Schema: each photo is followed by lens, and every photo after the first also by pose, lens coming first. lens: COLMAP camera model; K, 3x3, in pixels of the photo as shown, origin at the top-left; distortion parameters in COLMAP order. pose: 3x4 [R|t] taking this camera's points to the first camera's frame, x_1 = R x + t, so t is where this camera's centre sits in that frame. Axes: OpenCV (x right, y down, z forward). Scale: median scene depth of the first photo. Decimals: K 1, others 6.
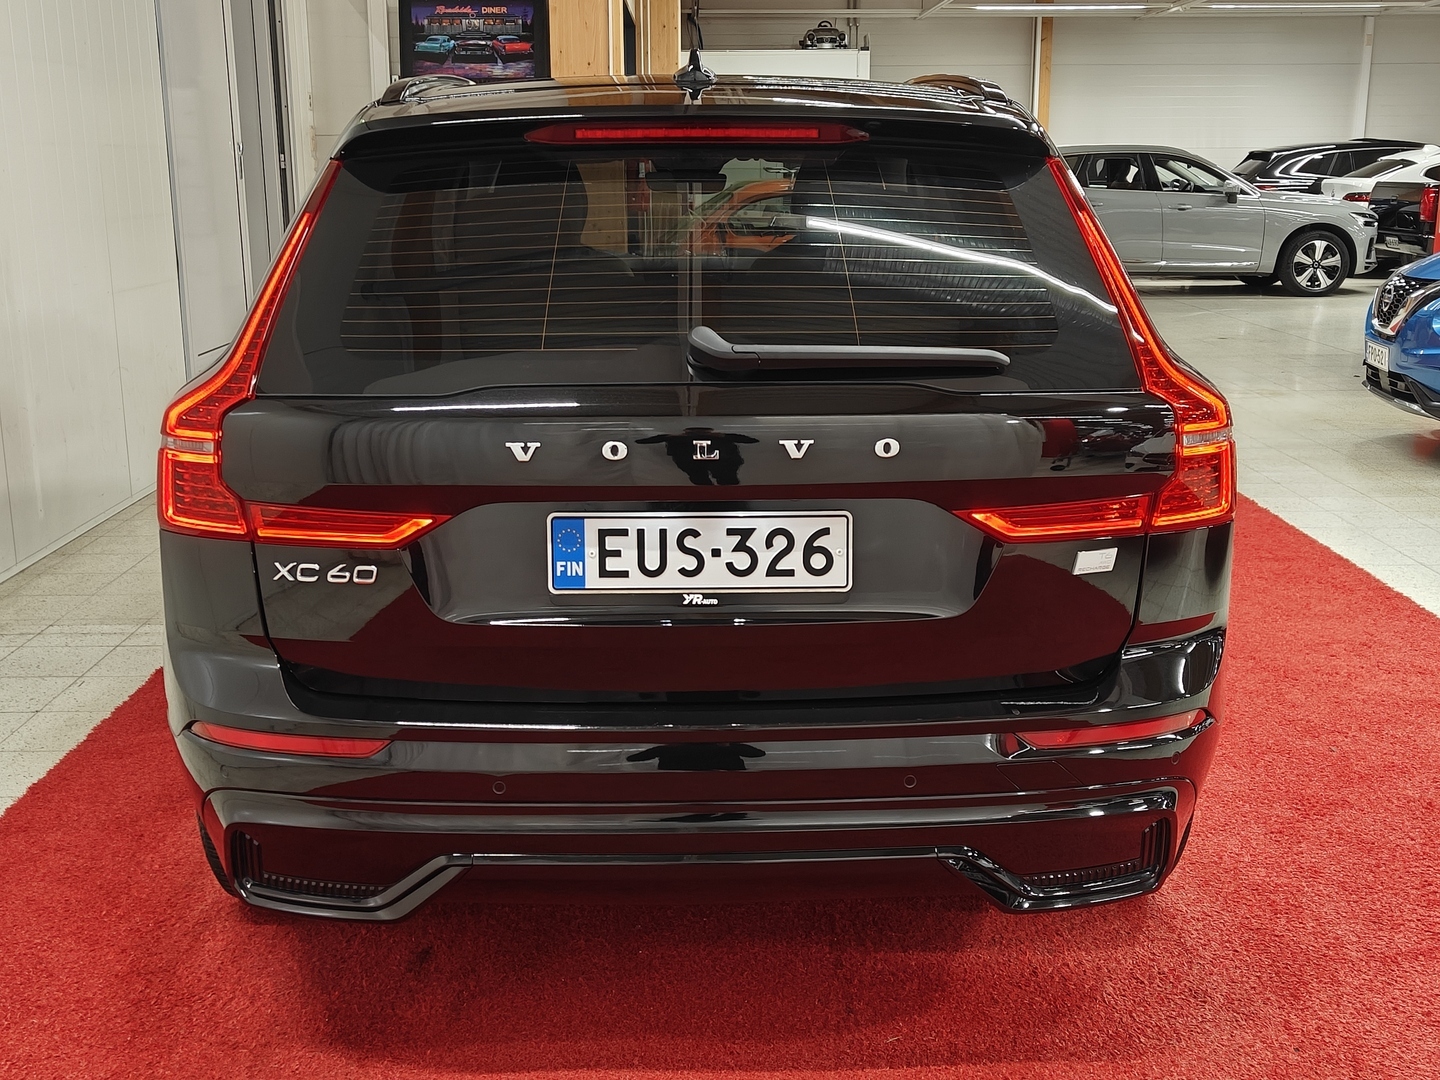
lens RADIAL K [[1644.8, 0, 727.3], [0, 1644.8, 542.5], [0, 0, 1]] dist [0.014785, 0.011318]
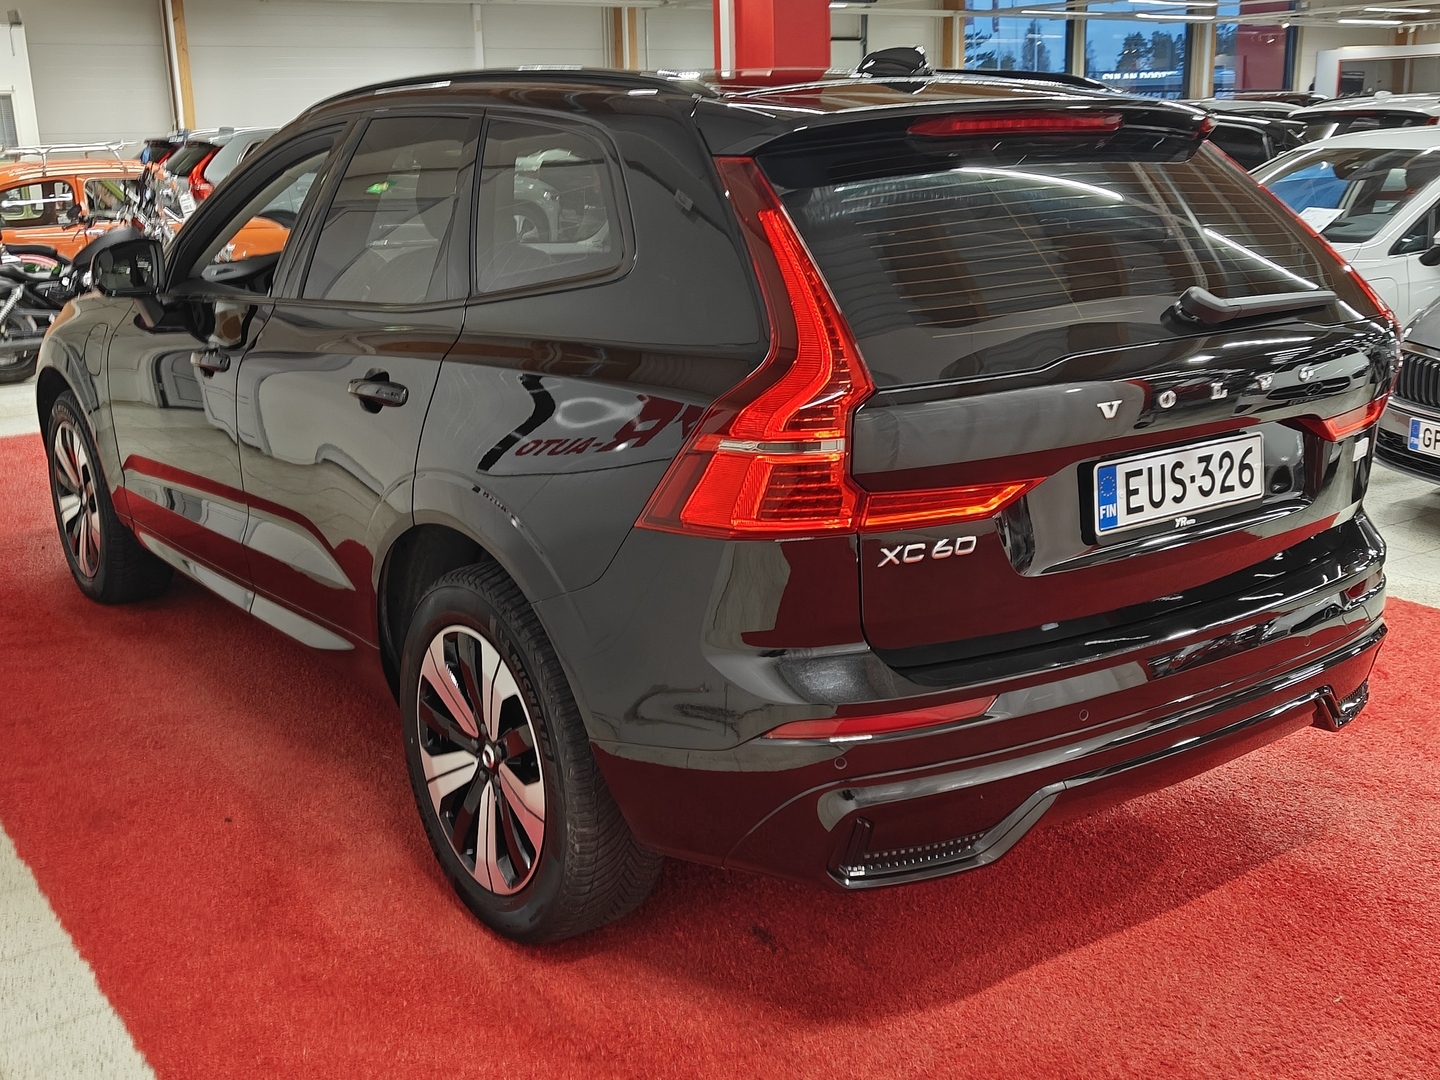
lens RADIAL K [[1644.8, 0, 727.3], [0, 1644.8, 542.5], [0, 0, 1]] dist [0.014785, 0.011318]
pose [[0.830814, -0.157418, 0.533823, -0.916741], [0.152539, 0.986843, 0.053606, -0.062934], [-0.535238, 0.036892, 0.843895, 0.185947]]
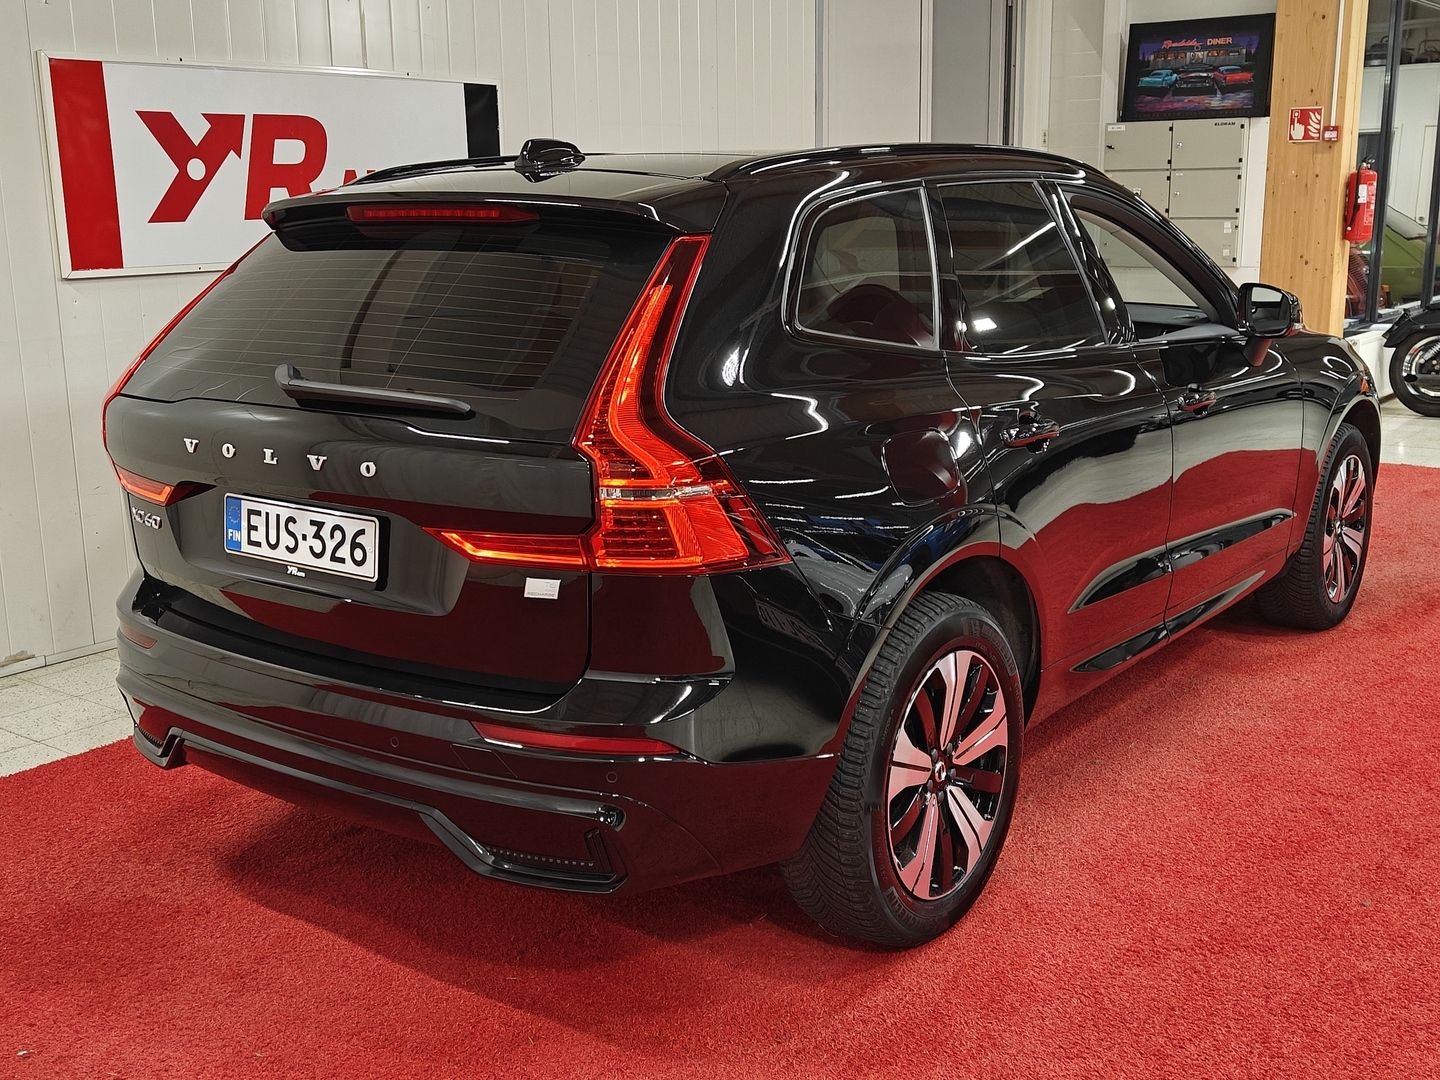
lens RADIAL K [[1644.8, 0, 727.3], [0, 1644.8, 542.5], [0, 0, 1]] dist [0.014785, 0.011318]
pose [[0.776514, 0.127857, -0.616991, 1.056612], [-0.132083, 0.990470, 0.039019, -0.084648], [0.616100, 0.051195, 0.786002, 0.180946]]
